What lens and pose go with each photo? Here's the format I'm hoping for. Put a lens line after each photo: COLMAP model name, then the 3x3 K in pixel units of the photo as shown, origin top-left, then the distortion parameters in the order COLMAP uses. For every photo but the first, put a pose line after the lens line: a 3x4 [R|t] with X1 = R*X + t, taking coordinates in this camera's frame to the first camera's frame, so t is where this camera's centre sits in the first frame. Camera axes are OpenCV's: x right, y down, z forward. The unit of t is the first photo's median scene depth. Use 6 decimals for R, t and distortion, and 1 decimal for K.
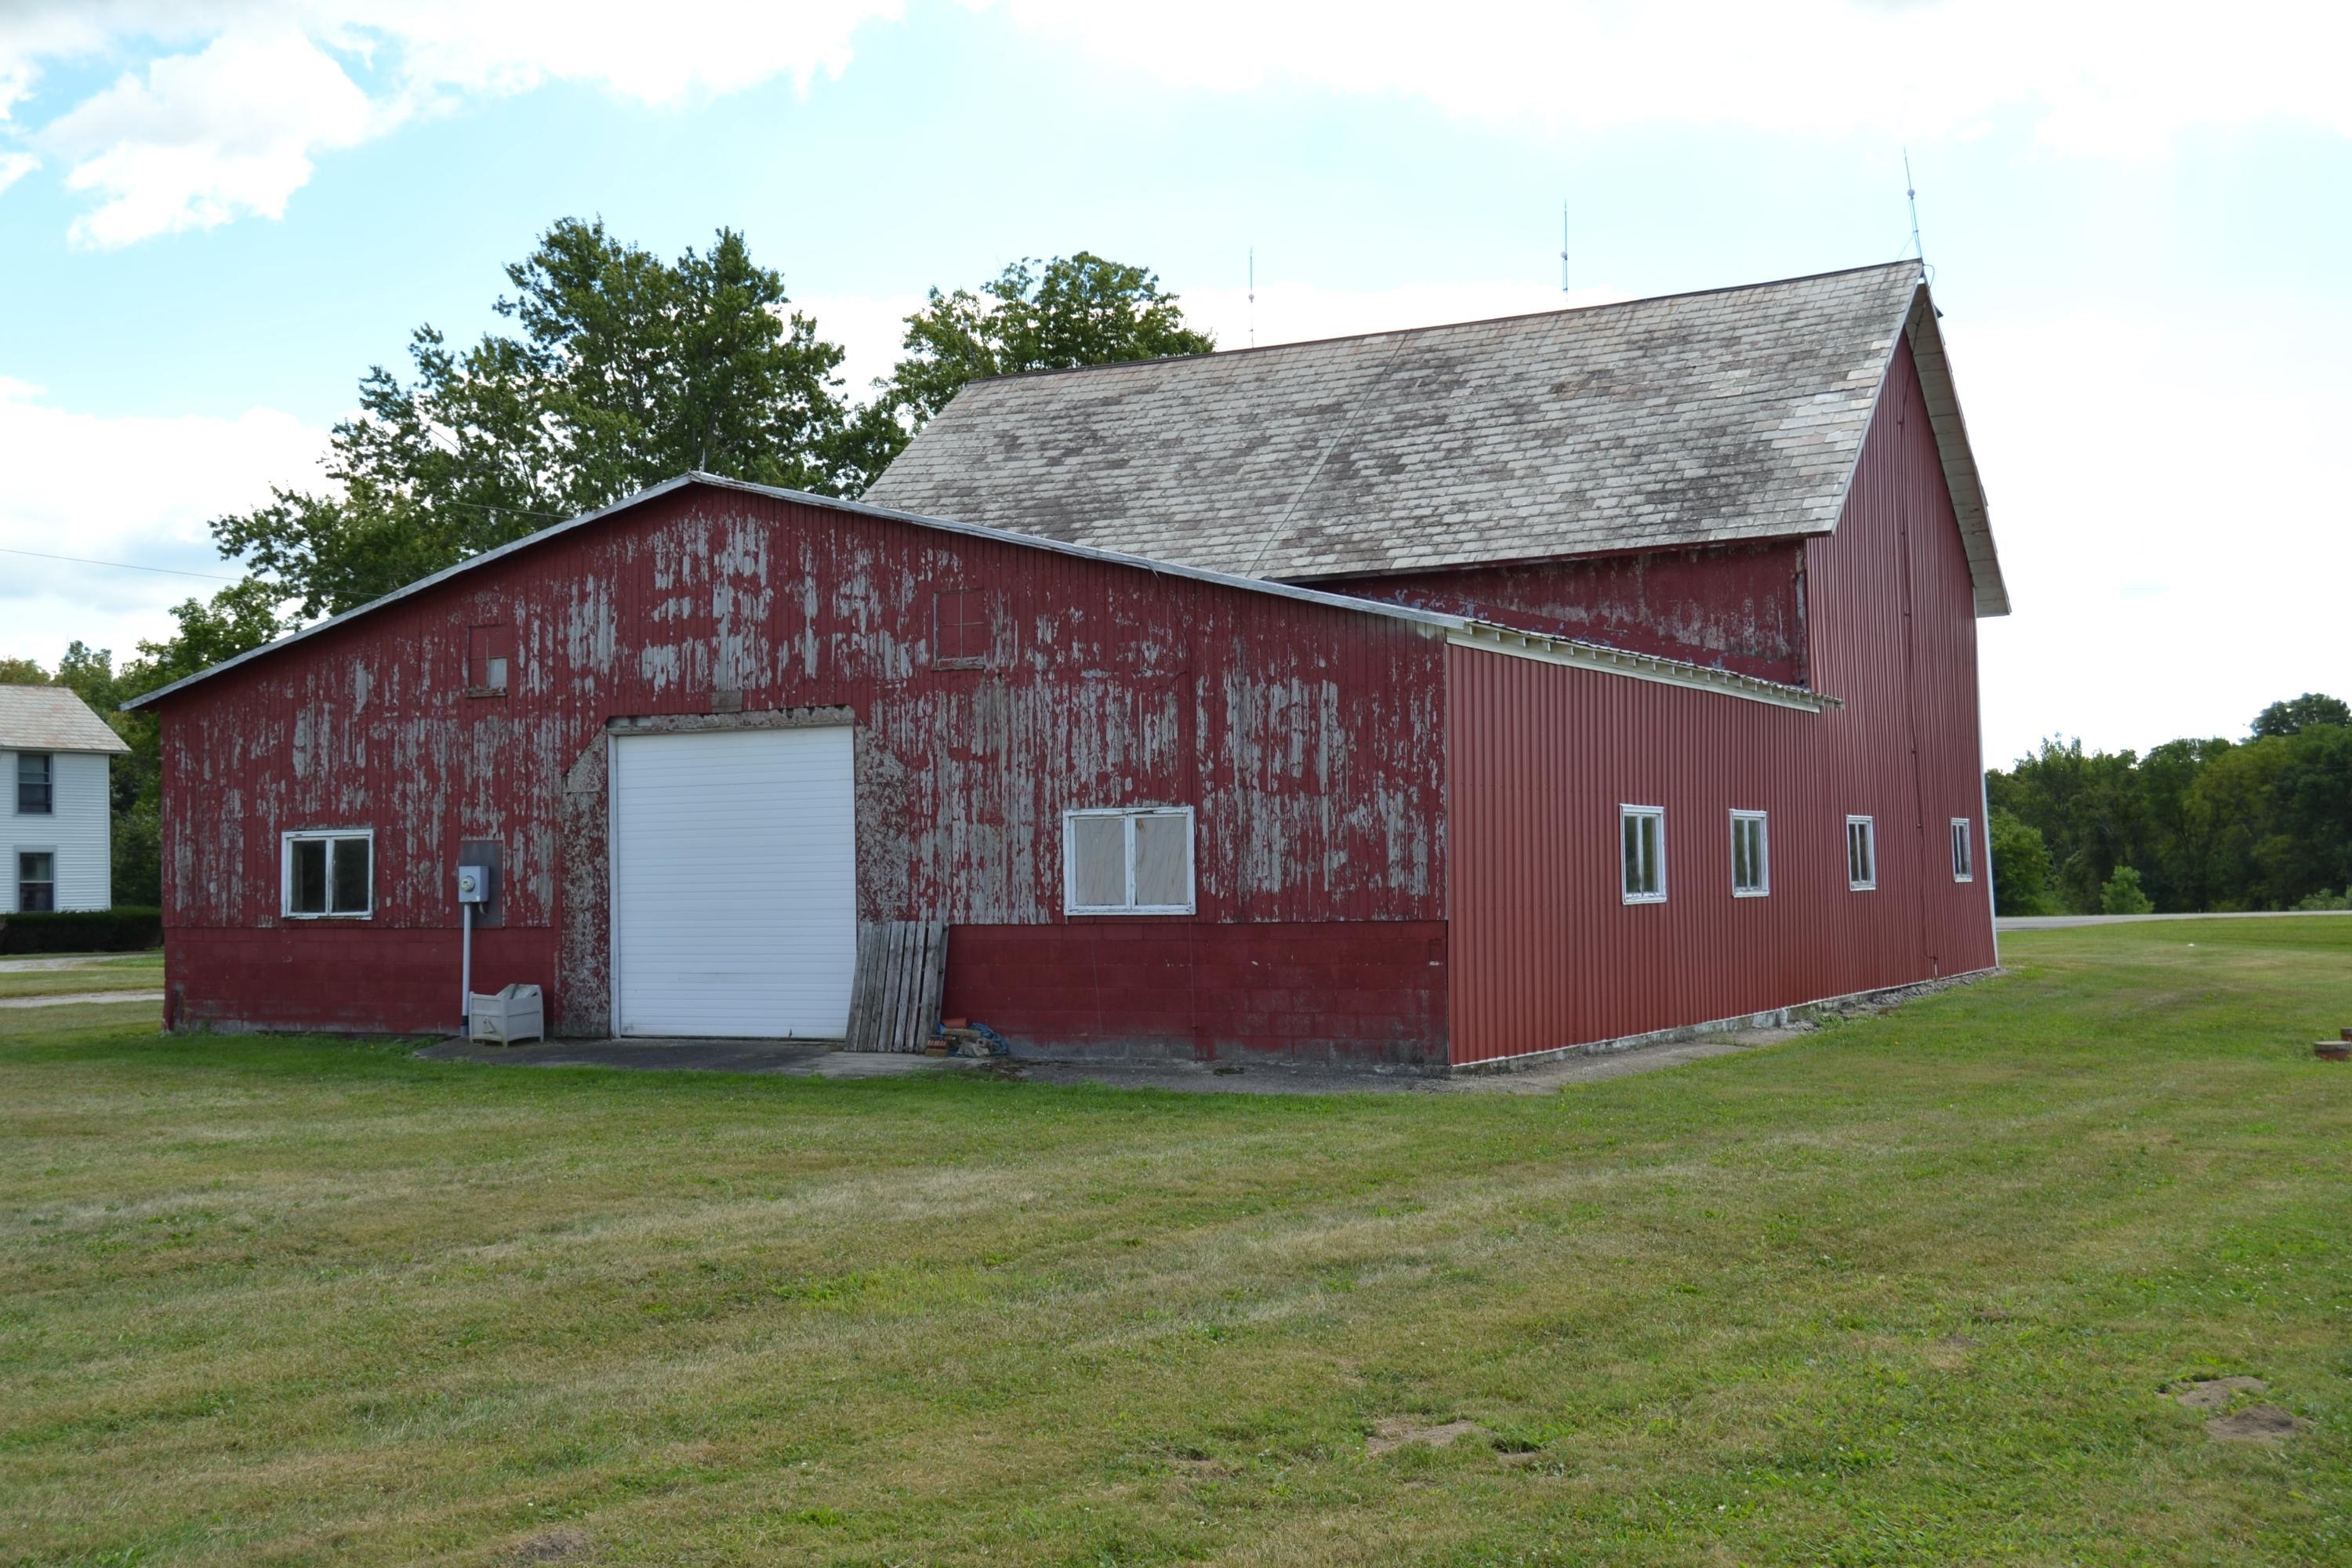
lens RADIAL K [[2579.9, 0, 1176.4], [0, 2579.9, 787.7], [0, 0, 1]] dist [0.017864, 0.000000]
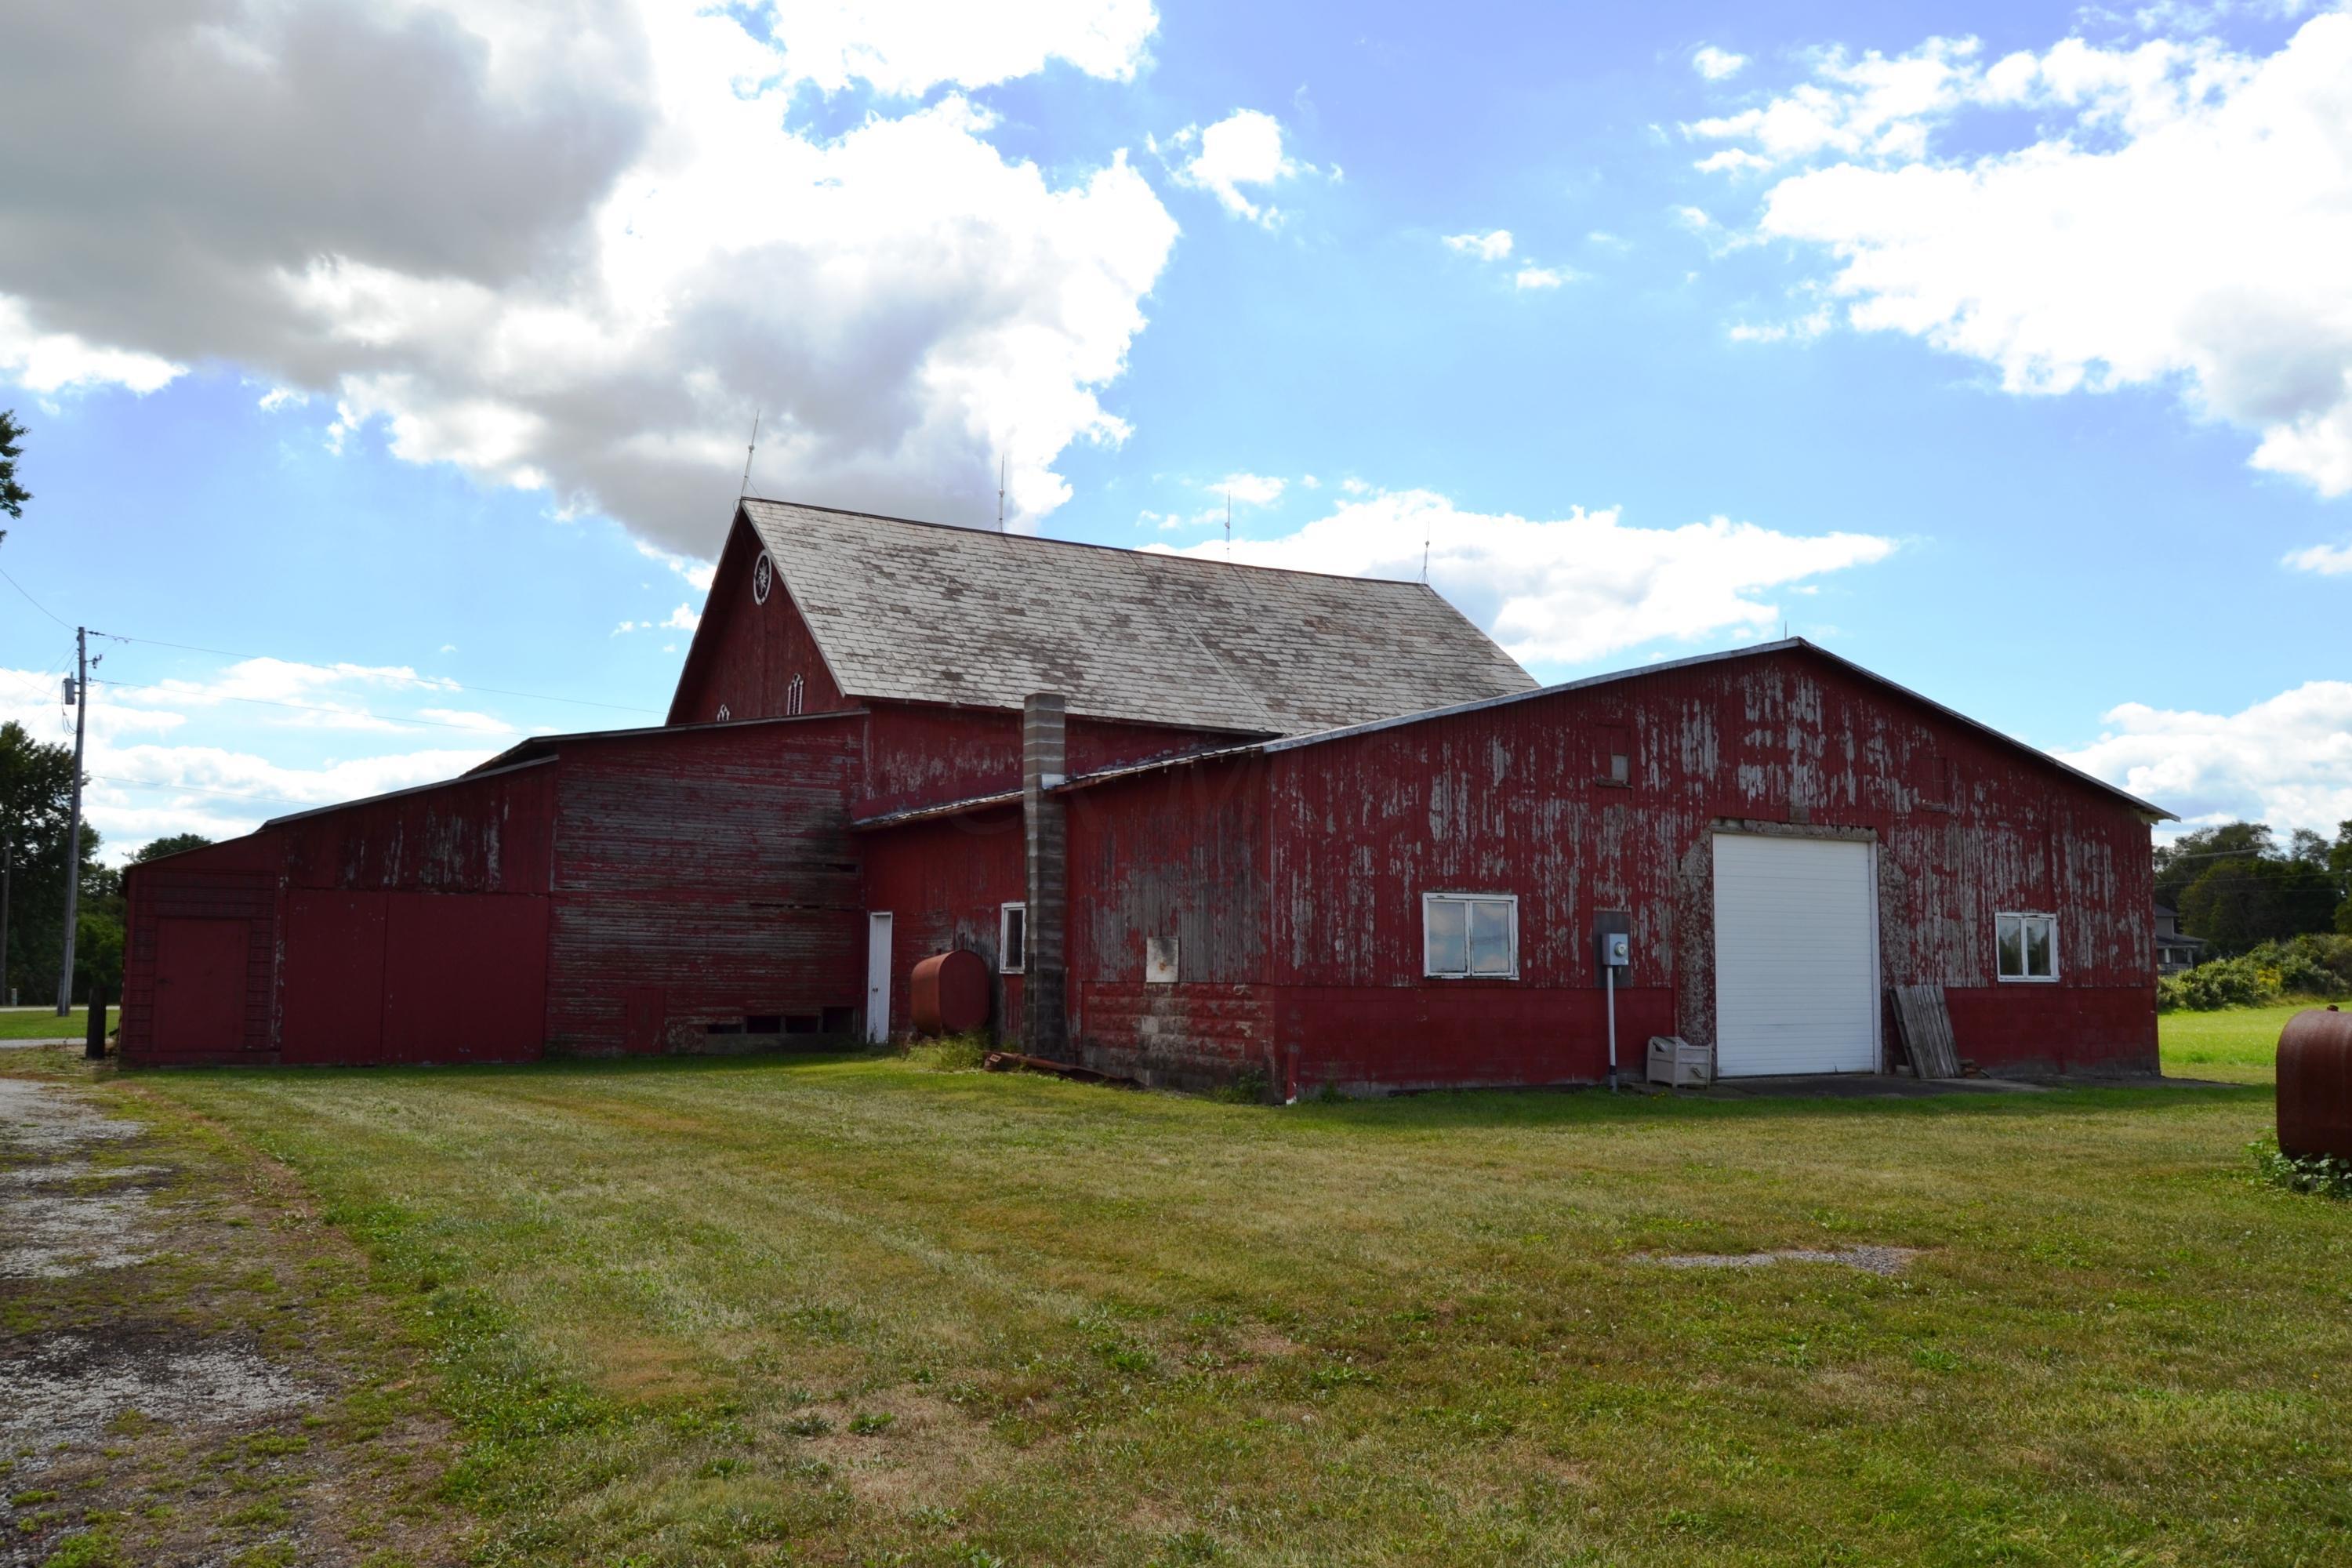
lens RADIAL K [[1833.2, 0, 1177.0], [0, 1833.2, 781.0], [0, 0, 1]] dist [-0.005972, -0.003937]
pose [[0.527049, 0.104427, 0.843394, -1.083870], [-0.043918, 0.994442, -0.095685, 0.050177], [-0.848699, 0.013390, 0.528706, 0.749391]]
